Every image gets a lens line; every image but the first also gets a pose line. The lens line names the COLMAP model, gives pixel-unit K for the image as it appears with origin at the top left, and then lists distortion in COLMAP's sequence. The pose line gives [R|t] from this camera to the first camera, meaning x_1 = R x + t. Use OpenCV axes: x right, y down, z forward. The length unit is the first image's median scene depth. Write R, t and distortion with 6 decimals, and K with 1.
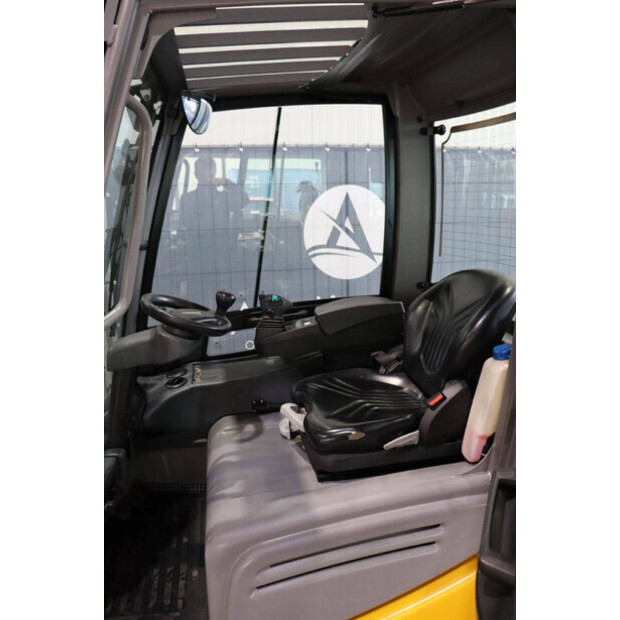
lens RADIAL K [[508.6, 0, 310.0], [0, 508.6, 310.0], [0, 0, 1]] dist [-0.181927, 0.180167]
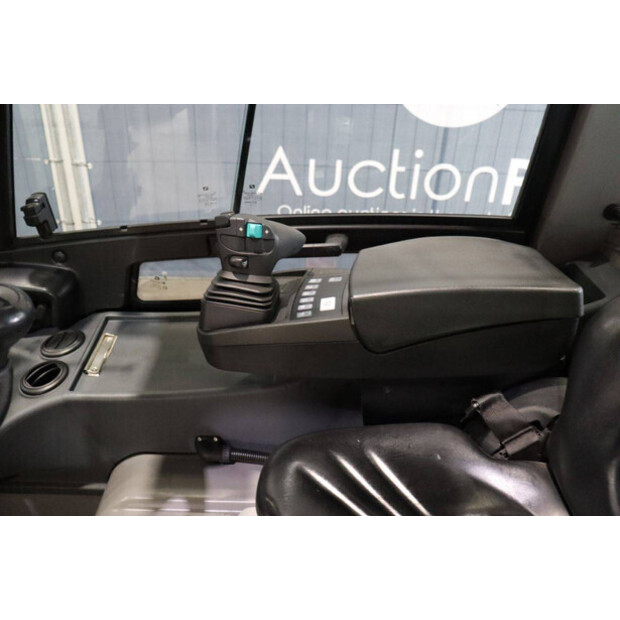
lens RADIAL K [[521.5, 0, 310.0], [0, 521.5, 310.0], [0, 0, 1]] dist [-0.097285, 0.002463]
pose [[0.981879, 0.150893, -0.114654, 0.028336], [-0.101591, 0.929824, 0.353704, -0.112653], [0.159979, -0.335647, 0.928304, 0.612701]]
